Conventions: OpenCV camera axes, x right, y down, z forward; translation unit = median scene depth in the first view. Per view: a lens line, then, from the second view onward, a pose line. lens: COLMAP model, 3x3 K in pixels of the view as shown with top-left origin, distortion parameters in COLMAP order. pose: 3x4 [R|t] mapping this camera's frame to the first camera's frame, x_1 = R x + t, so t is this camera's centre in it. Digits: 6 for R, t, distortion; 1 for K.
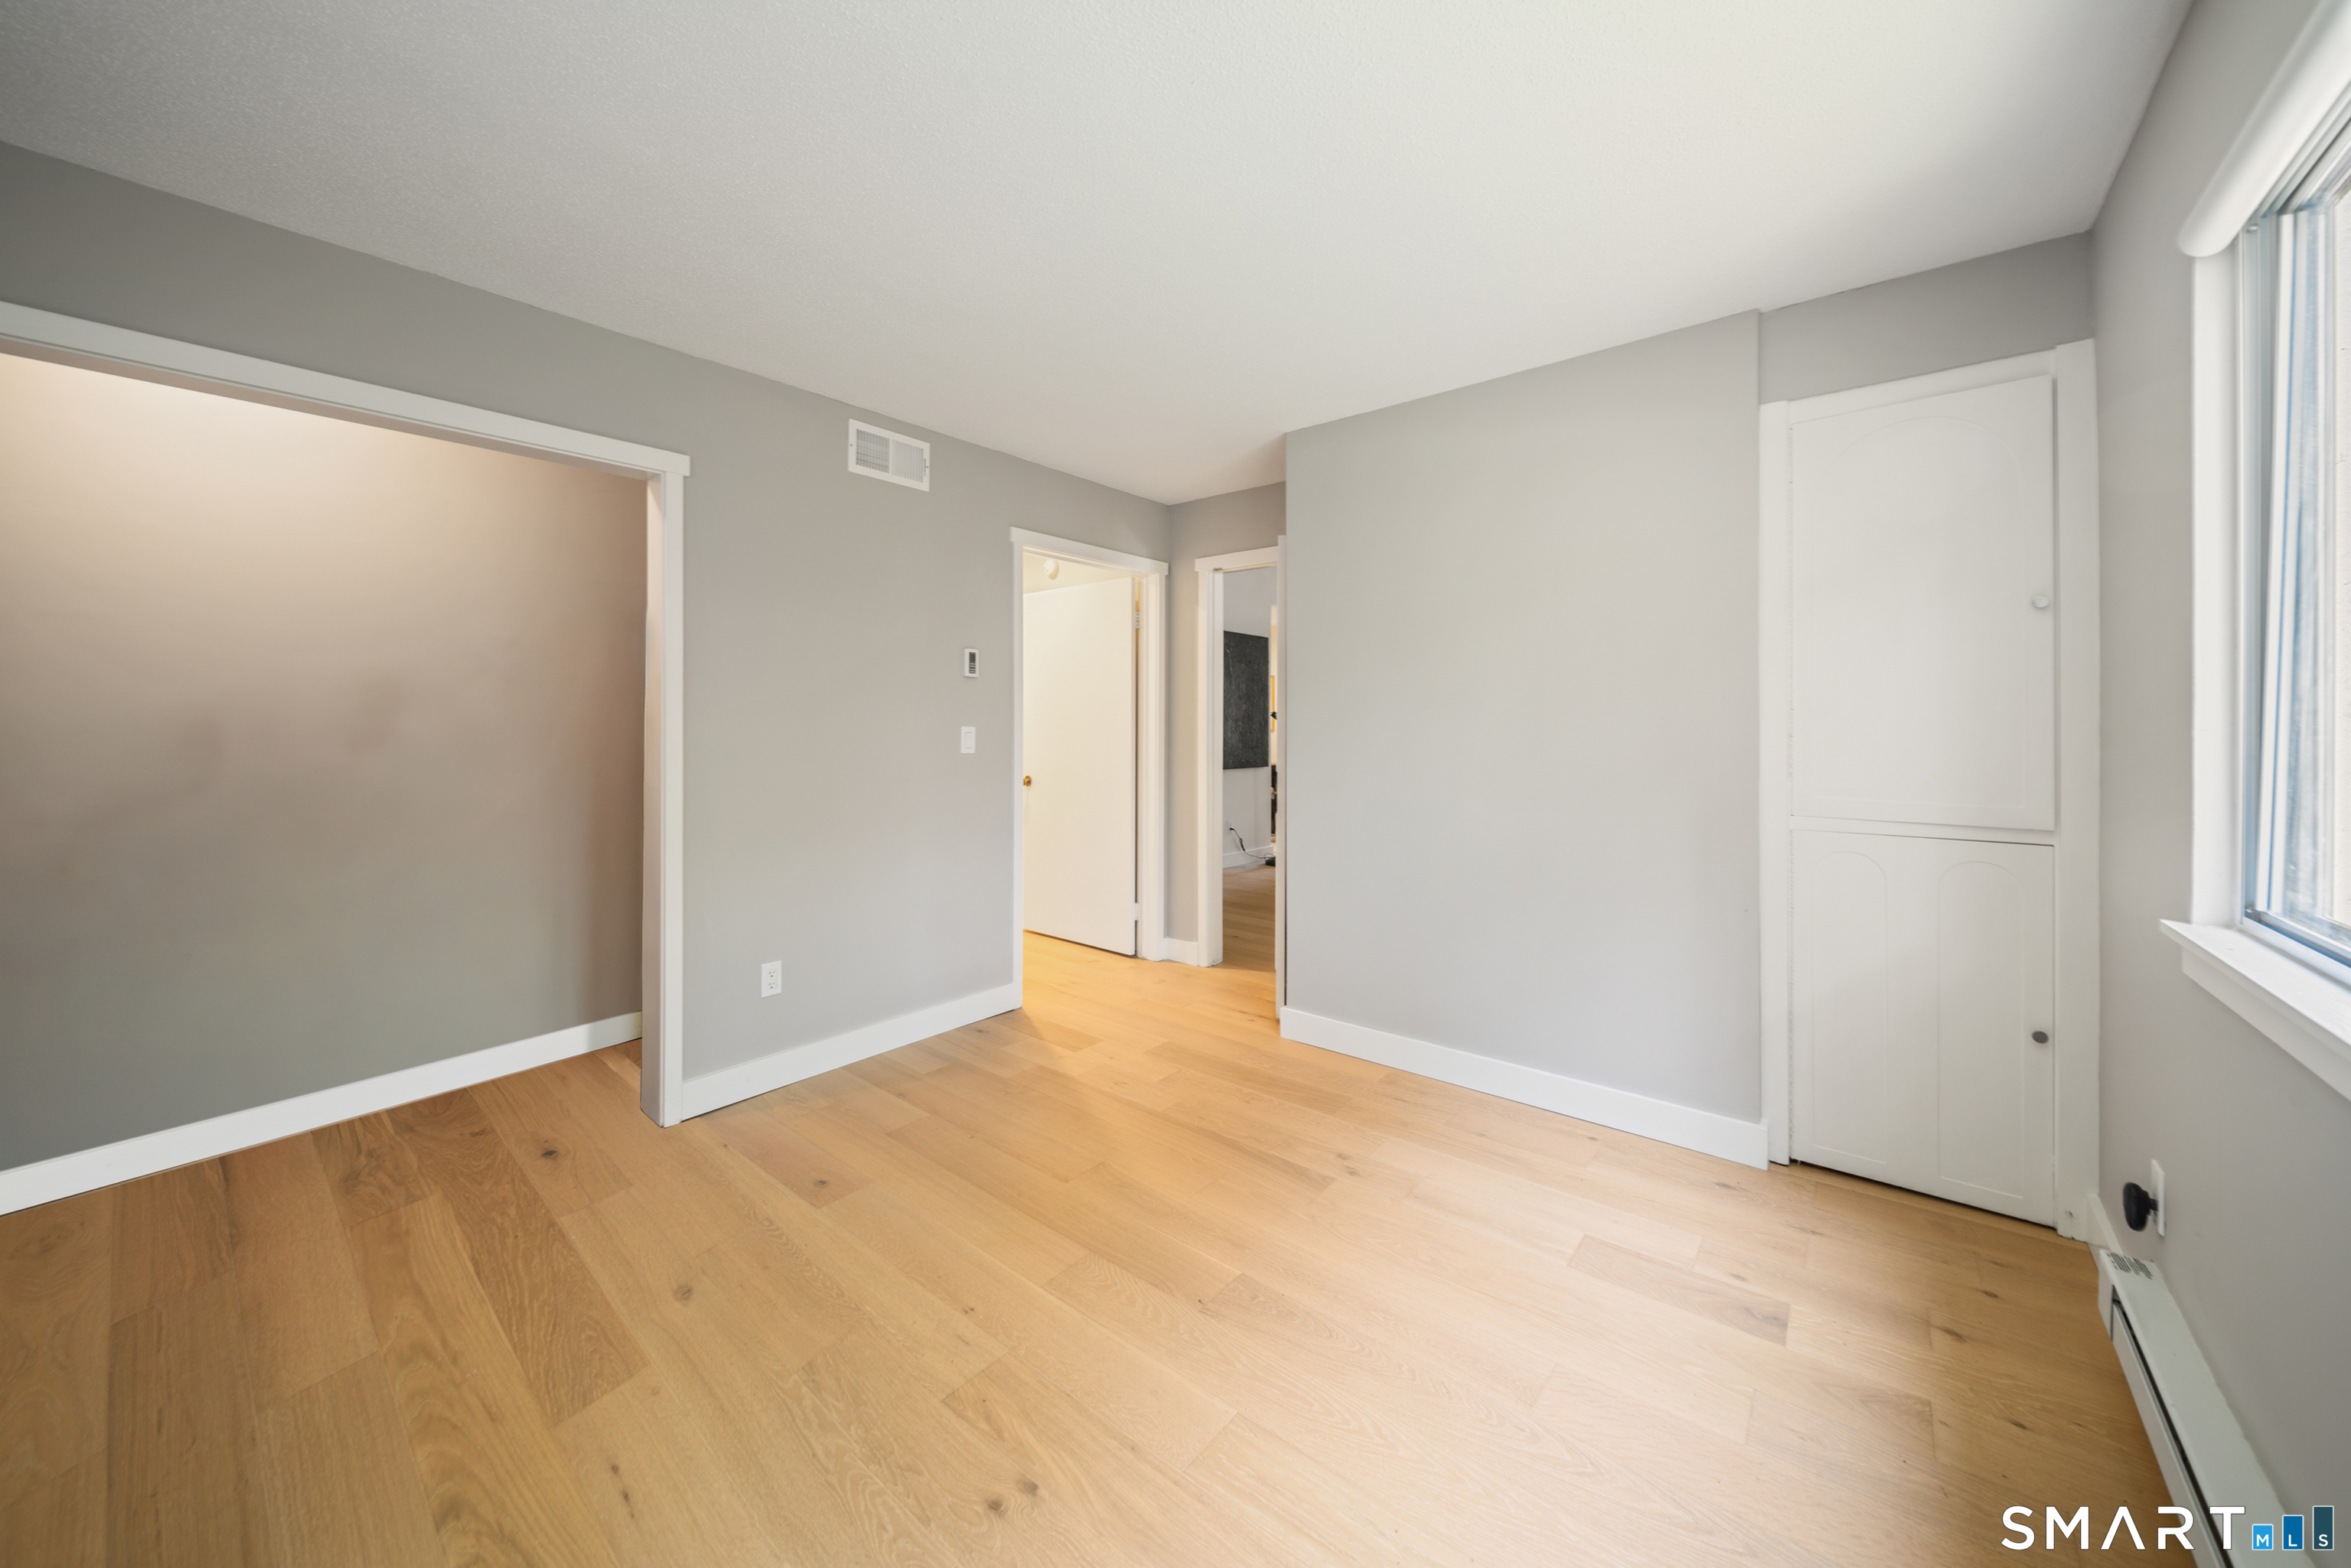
lens RADIAL K [[847.3, 0, 1175.7], [0, 847.3, 751.7], [0, 0, 1]] dist [-0.001161, -0.000129]
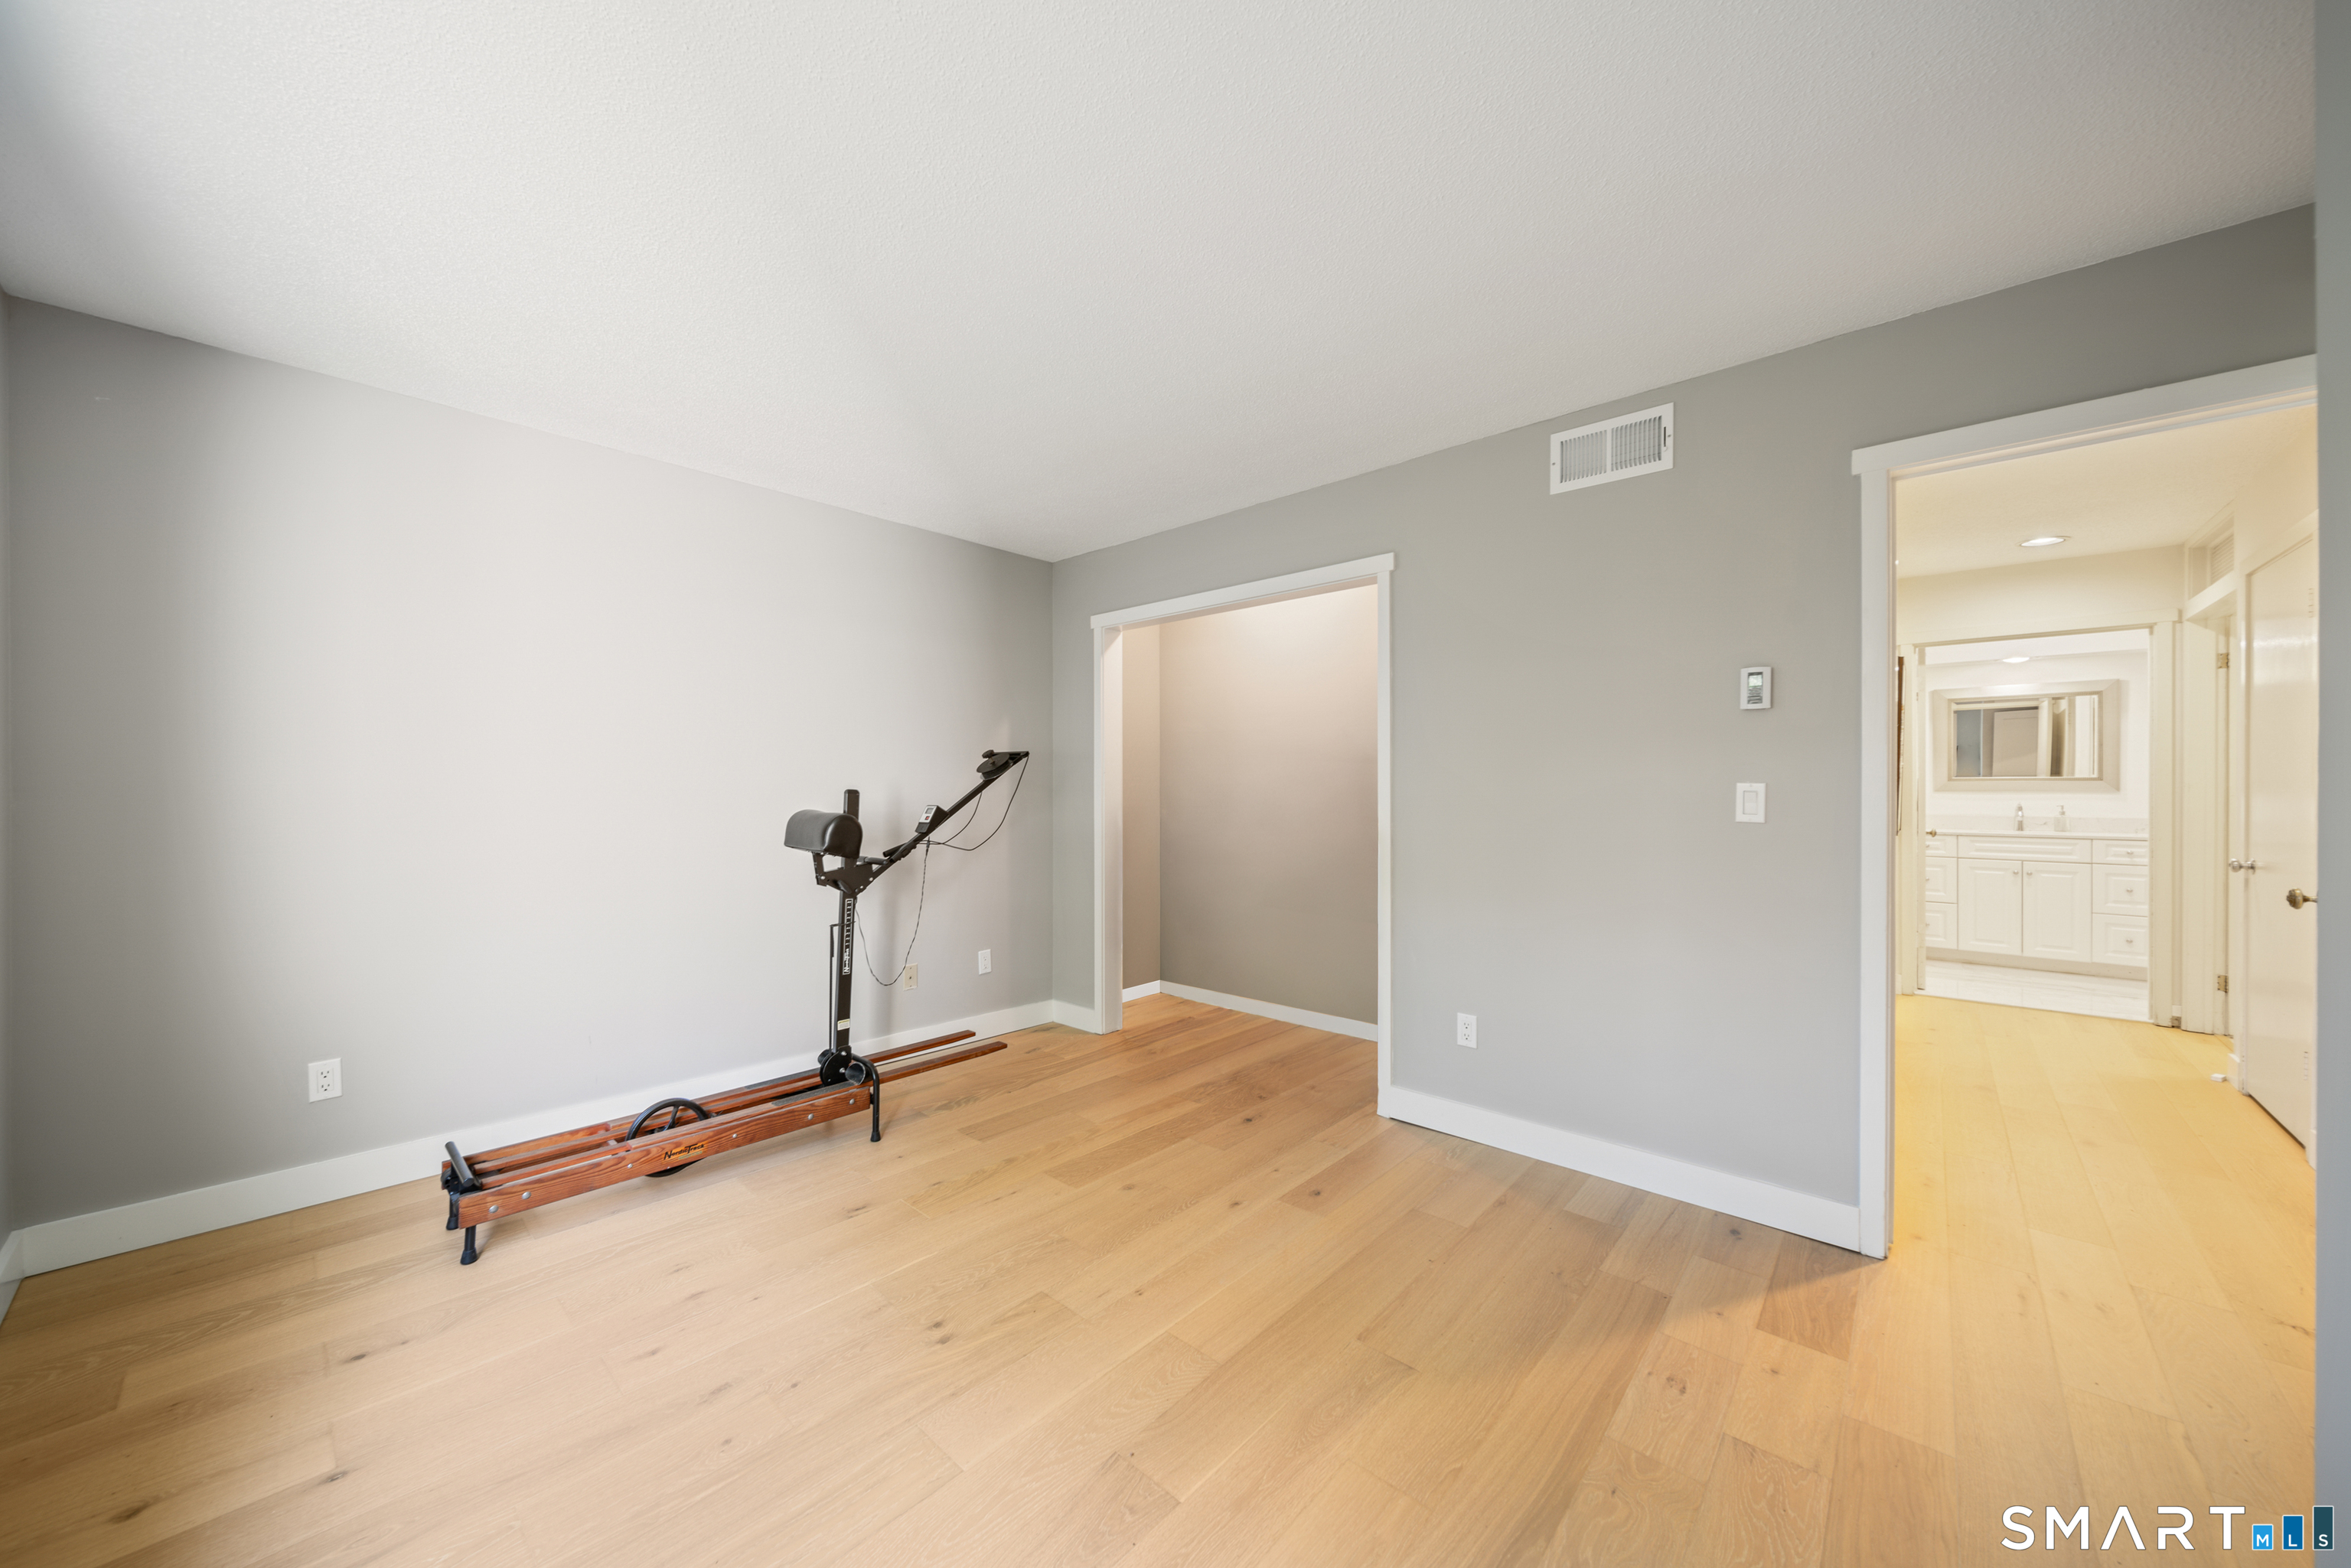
lens RADIAL K [[850.8, 0, 1169.6], [0, 850.8, 813.8], [0, 0, 1]] dist [-0.001742, -0.000098]
pose [[-0.069628, 0.032139, -0.997055, 0.565629], [-0.029118, 0.998990, 0.034235, -0.017772], [0.997148, 0.031416, -0.068622, 0.708107]]
